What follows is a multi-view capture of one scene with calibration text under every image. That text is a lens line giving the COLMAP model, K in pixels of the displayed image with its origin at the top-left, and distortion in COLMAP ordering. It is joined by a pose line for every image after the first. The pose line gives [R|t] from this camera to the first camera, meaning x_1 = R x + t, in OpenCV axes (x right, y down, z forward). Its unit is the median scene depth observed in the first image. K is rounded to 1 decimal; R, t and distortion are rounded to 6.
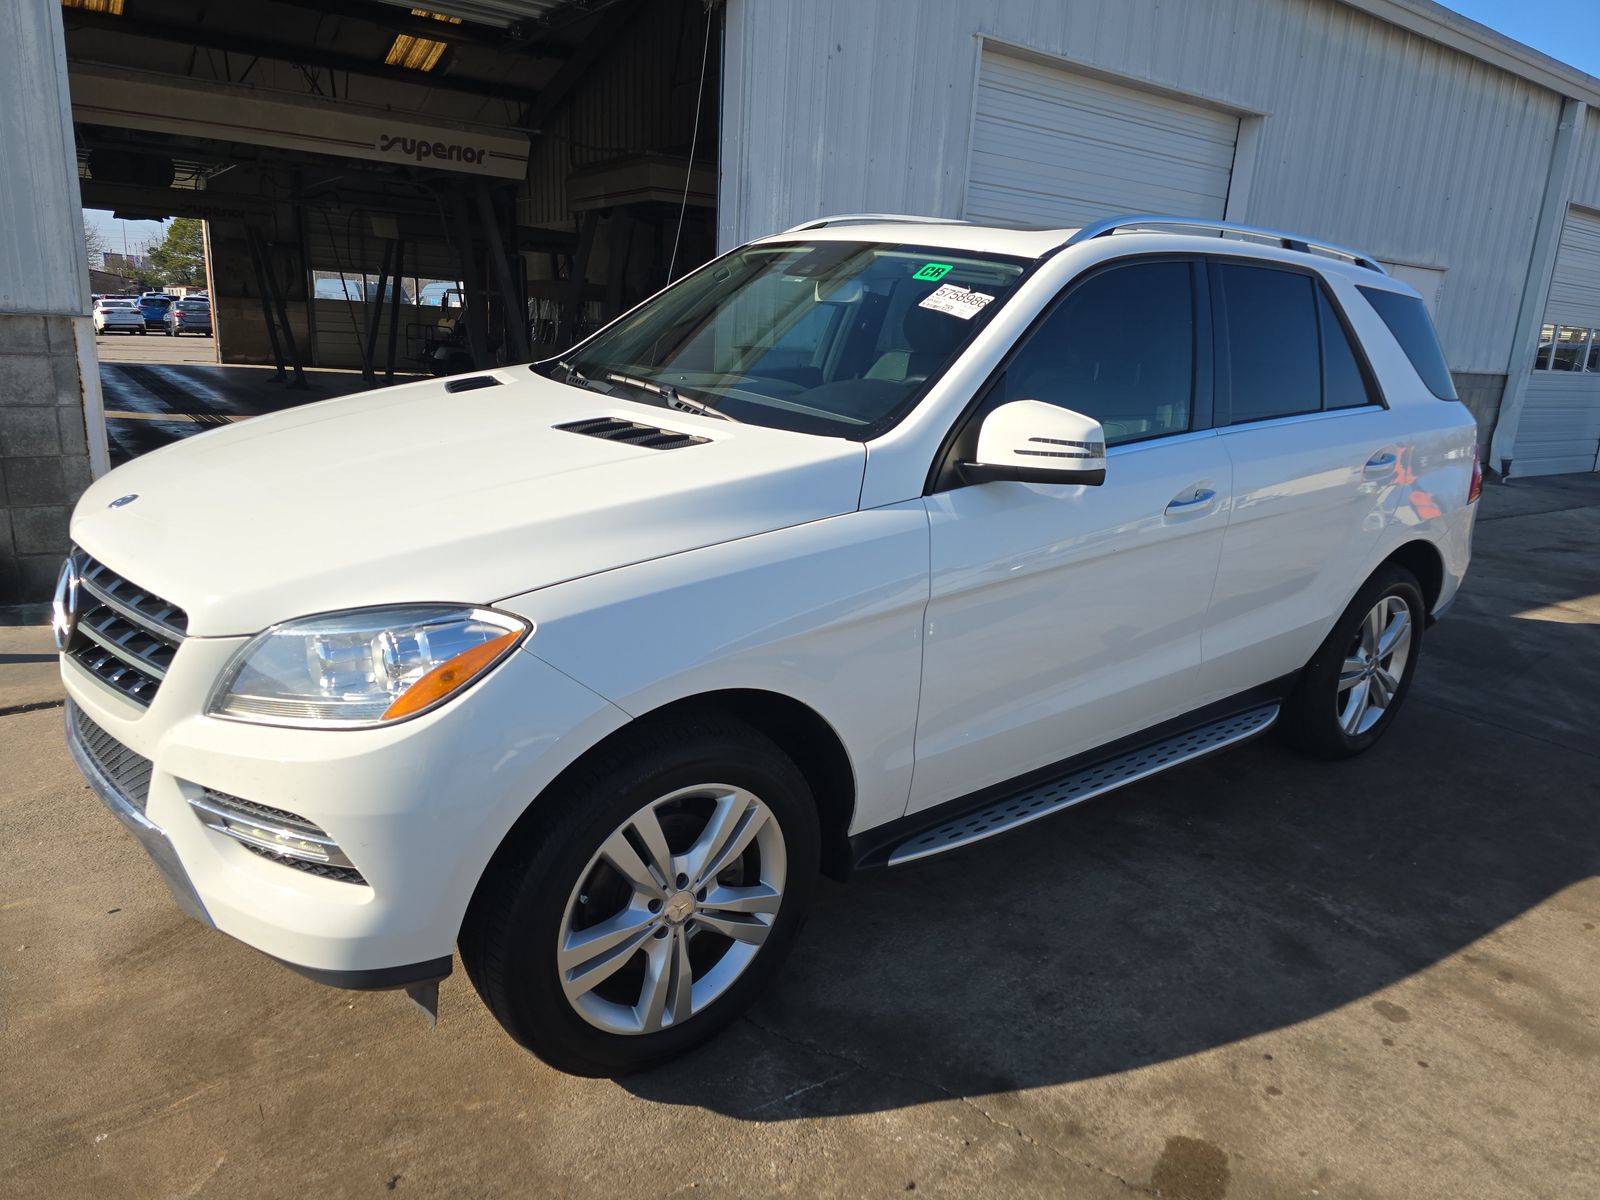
lens RADIAL K [[1089.7, 0, 792.6], [0, 1089.7, 612.1], [0, 0, 1]] dist [0.028446, -0.004461]
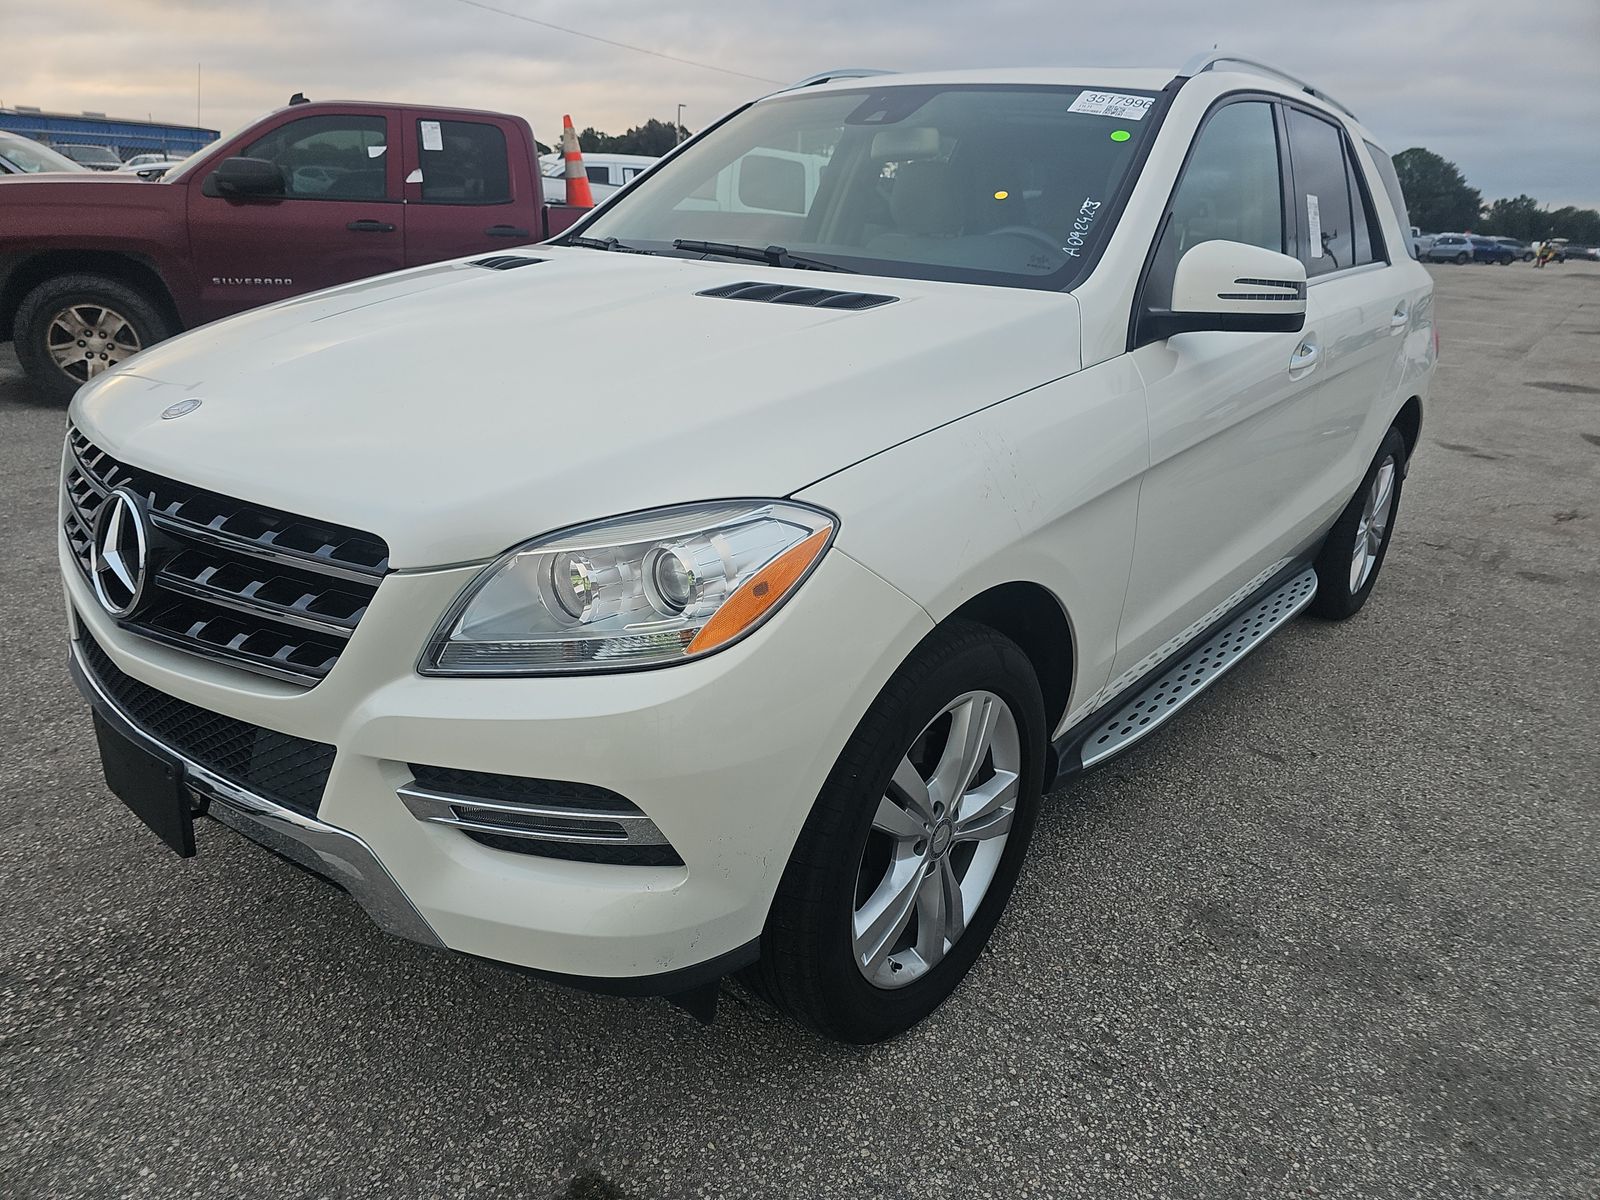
lens RADIAL K [[1070.5, 0, 797.6], [0, 1070.5, 605.2], [0, 0, 1]] dist [0.037525, -0.013747]
pose [[0.977450, -0.096433, 0.187863, -0.329142], [0.084018, 0.993788, 0.072981, 0.011581], [-0.193733, -0.055552, 0.979480, 0.185486]]
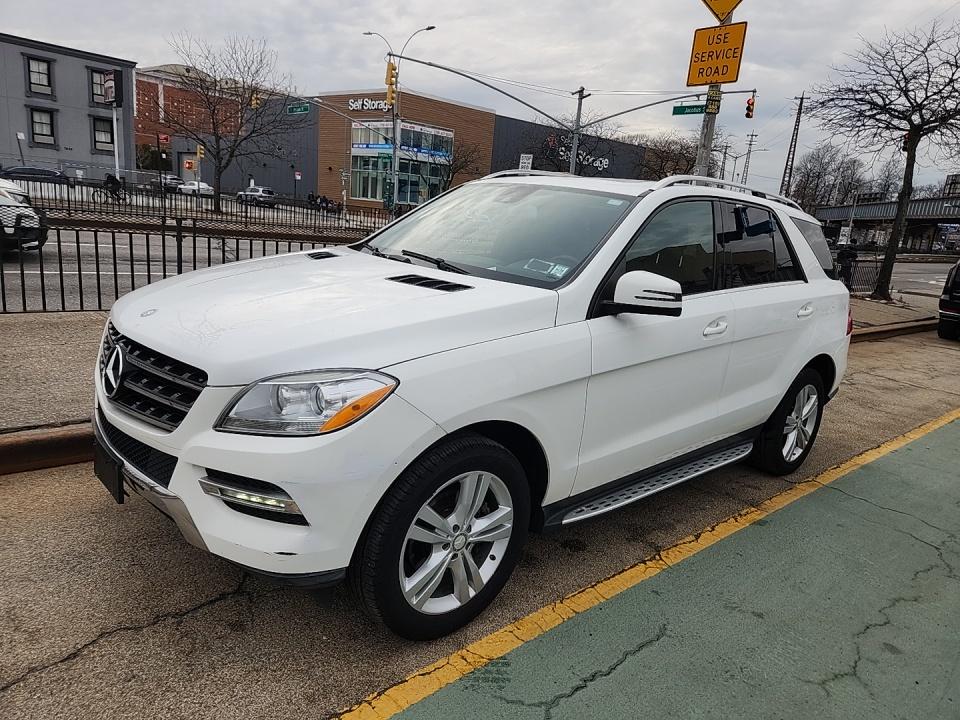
lens RADIAL K [[644.5, 0, 485.1], [0, 644.5, 362.1], [0, 0, 1]] dist [0.047237, 0.000334]
pose [[0.996692, 0.013697, 0.080109, -0.142477], [-0.008815, 0.998100, -0.060982, 0.034596], [-0.080792, 0.060075, 0.994919, -0.077090]]
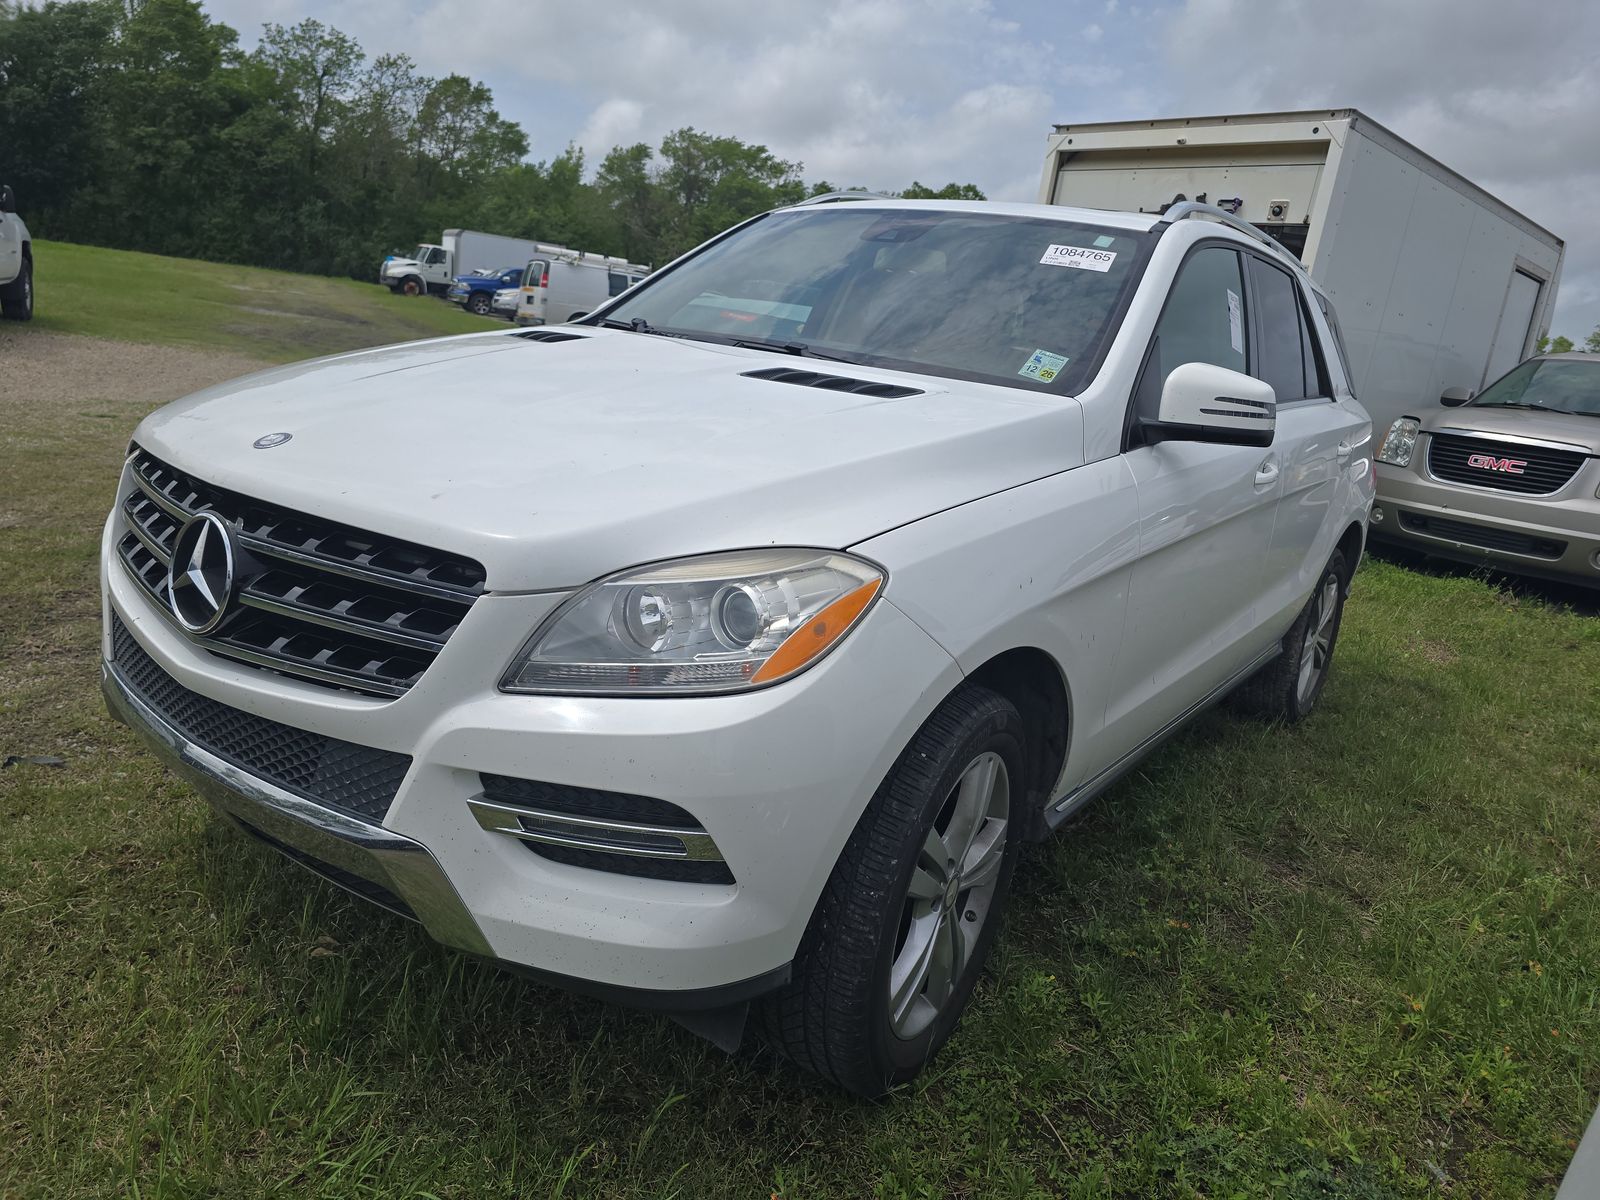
lens RADIAL K [[1089.7, 0, 798.6], [0, 1089.7, 588.3], [0, 0, 1]] dist [0.028446, -0.004461]
pose [[0.967054, -0.017988, 0.253934, -0.415797], [0.028100, 0.998948, -0.036250, 0.042500], [-0.253015, 0.042192, 0.966542, 0.129547]]
